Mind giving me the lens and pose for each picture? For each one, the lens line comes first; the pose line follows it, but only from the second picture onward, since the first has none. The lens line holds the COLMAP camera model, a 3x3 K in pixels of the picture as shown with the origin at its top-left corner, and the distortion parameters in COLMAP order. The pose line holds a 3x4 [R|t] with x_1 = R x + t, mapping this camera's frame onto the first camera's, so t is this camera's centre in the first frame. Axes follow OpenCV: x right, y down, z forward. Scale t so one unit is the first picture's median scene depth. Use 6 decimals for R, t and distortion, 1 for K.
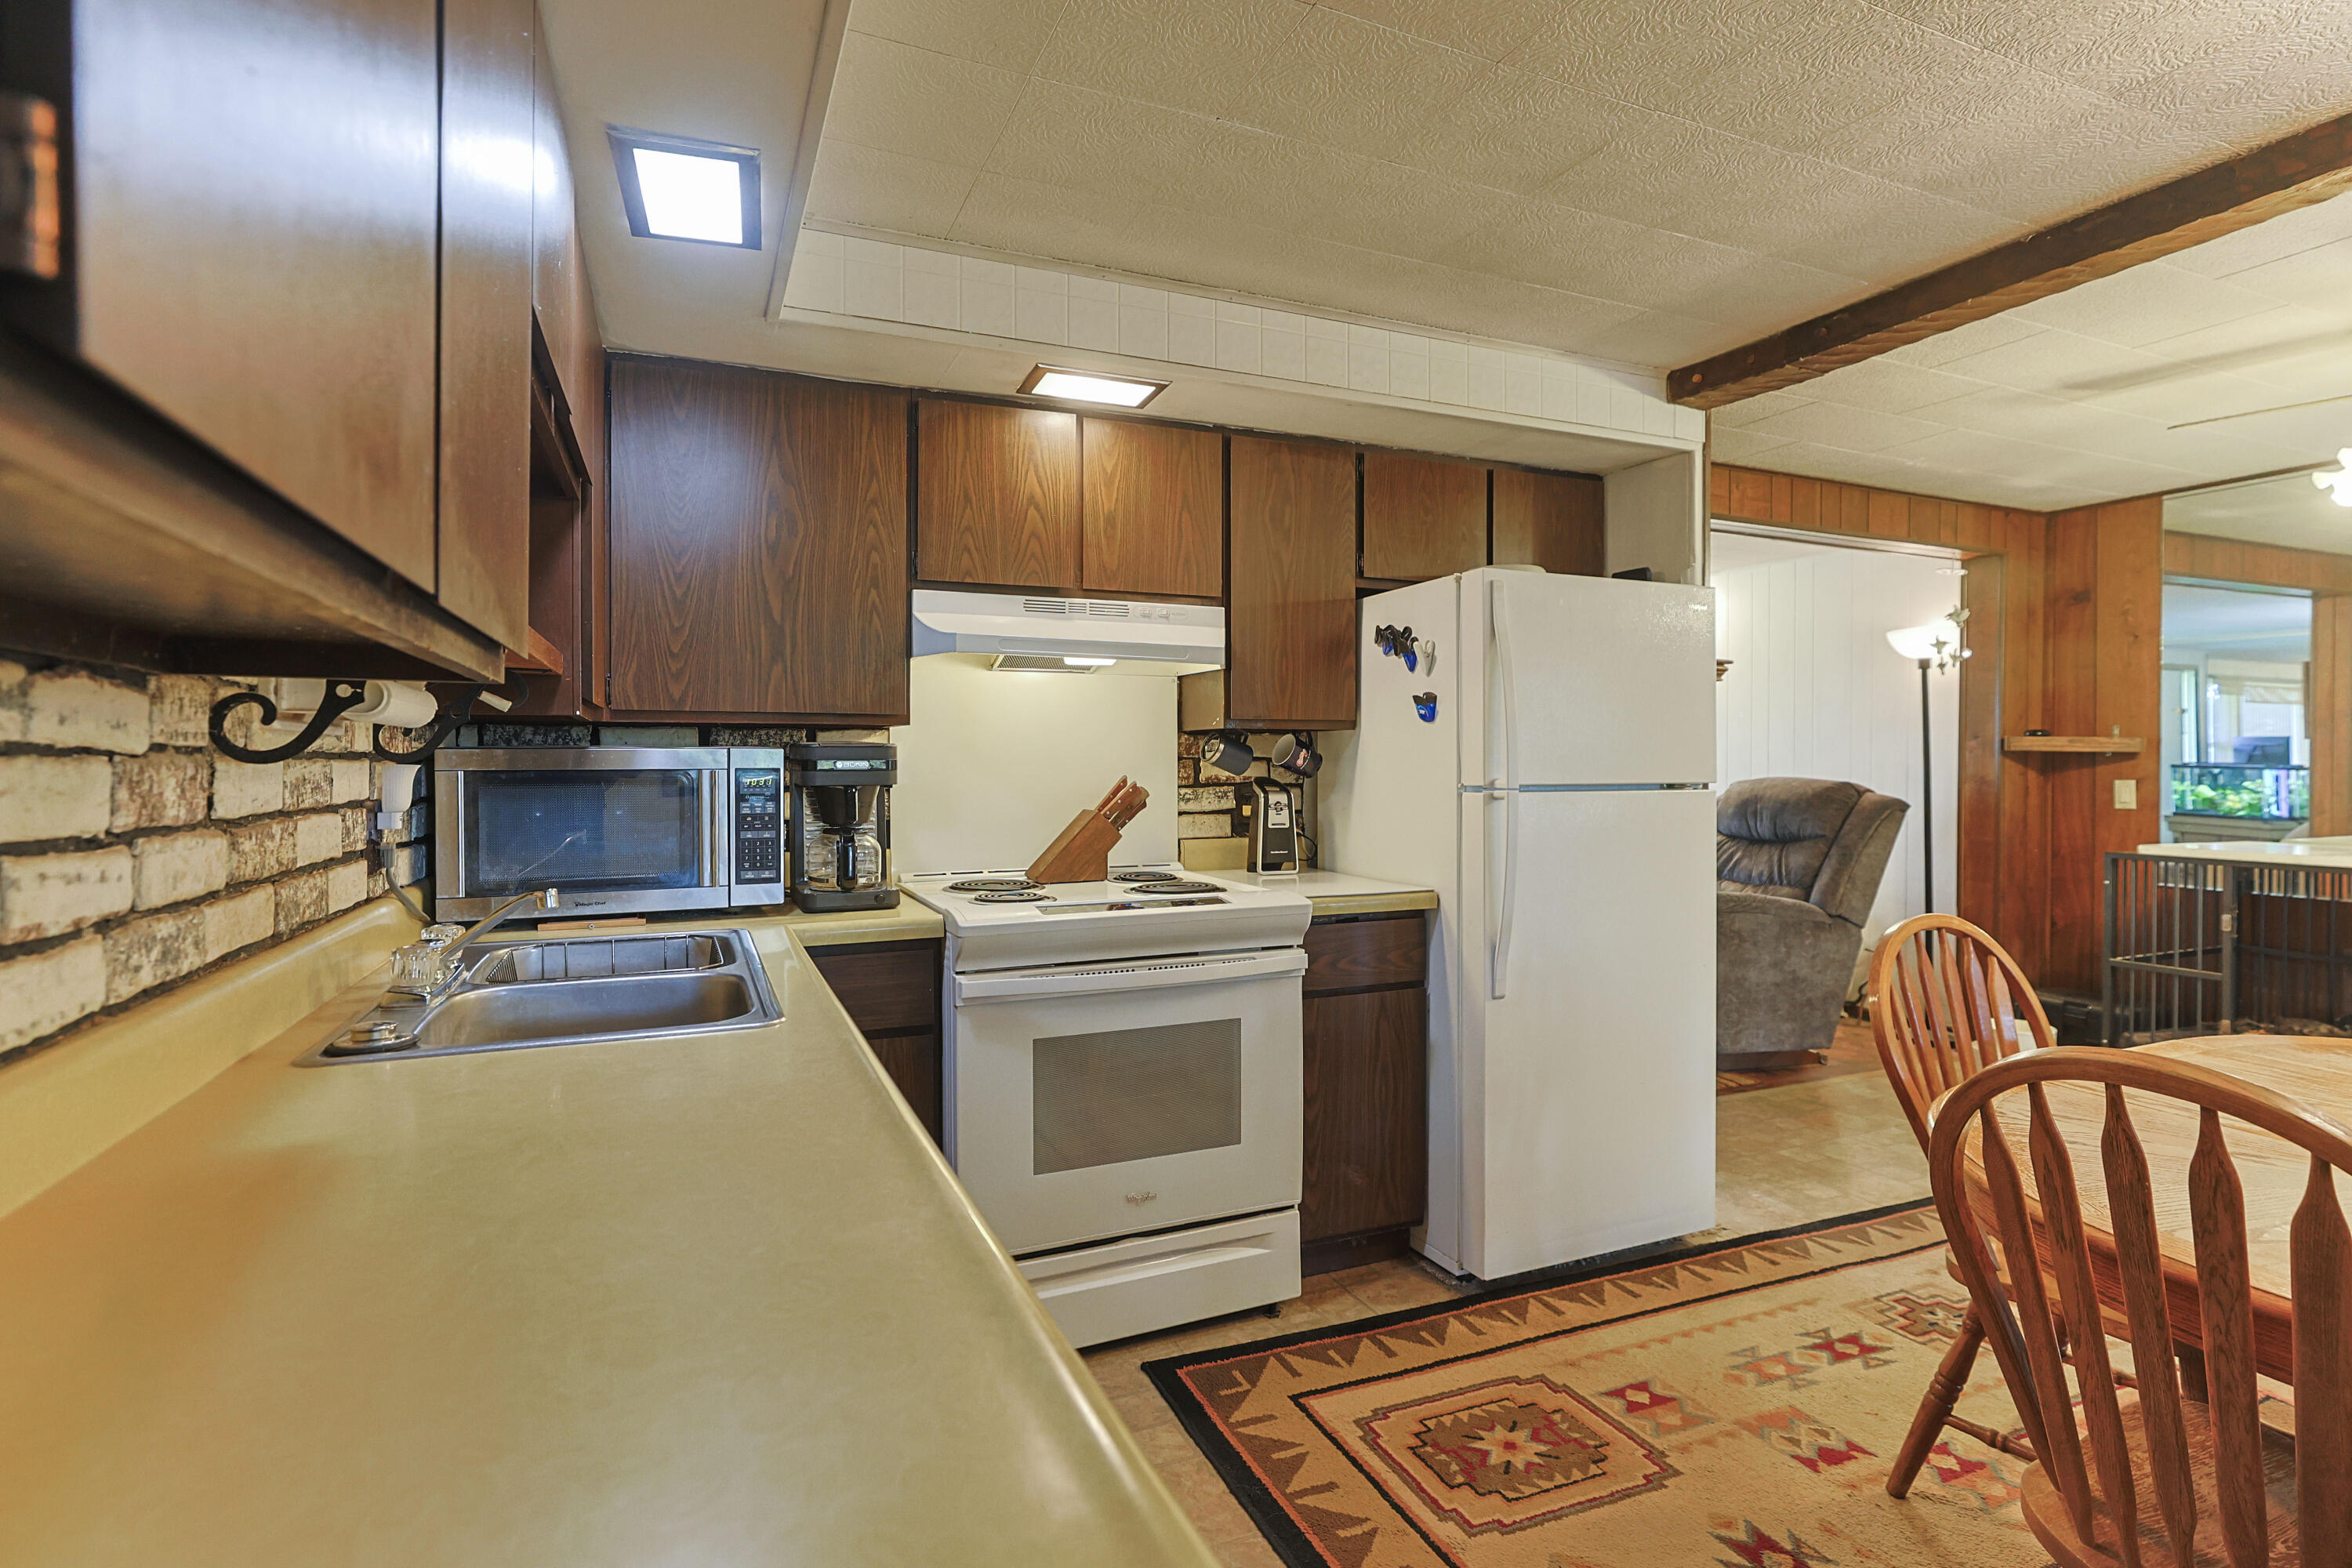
lens RADIAL K [[1136.2, 0, 1153.2], [0, 1136.2, 776.4], [0, 0, 1]] dist [-0.015646, 0.010581]
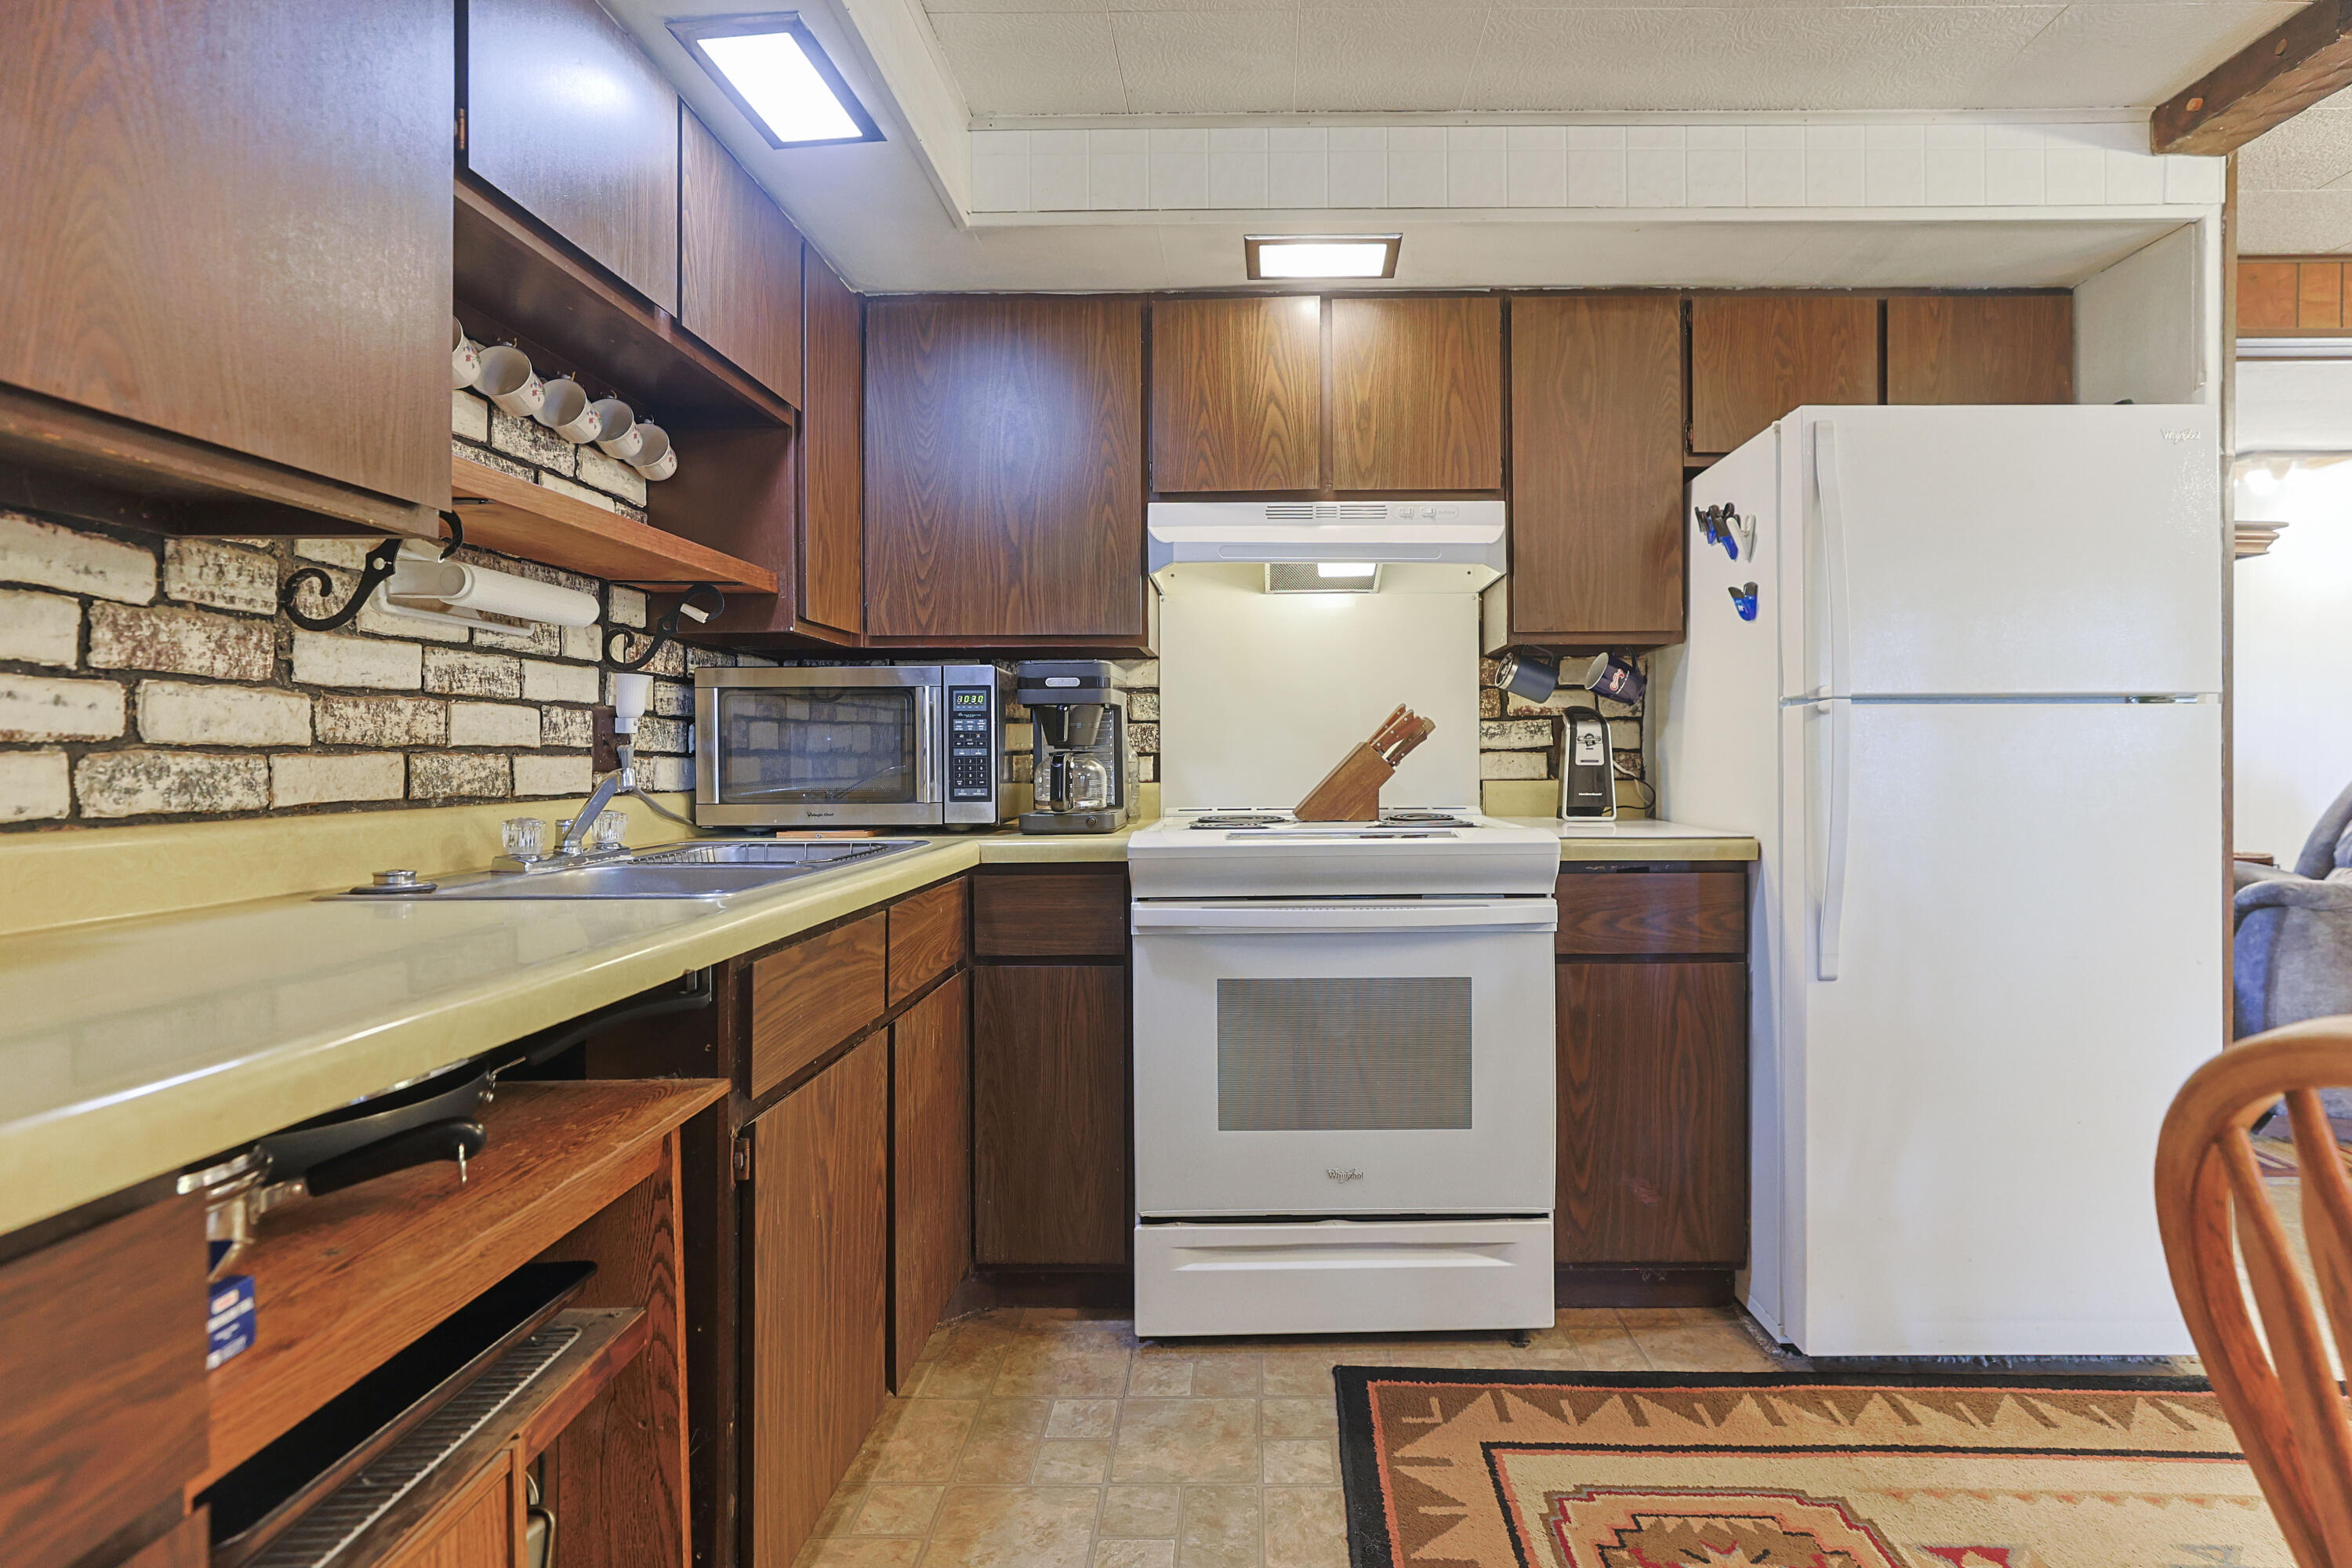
lens RADIAL K [[1136.2, 0, 1198.6], [0, 1136.2, 751.3], [0, 0, 1]] dist [-0.015646, 0.010581]
pose [[0.920029, 0.003997, -0.391829, 0.209123], [-0.006804, 0.999960, -0.005776, 0.050521], [0.391791, 0.007980, 0.920020, 0.146459]]
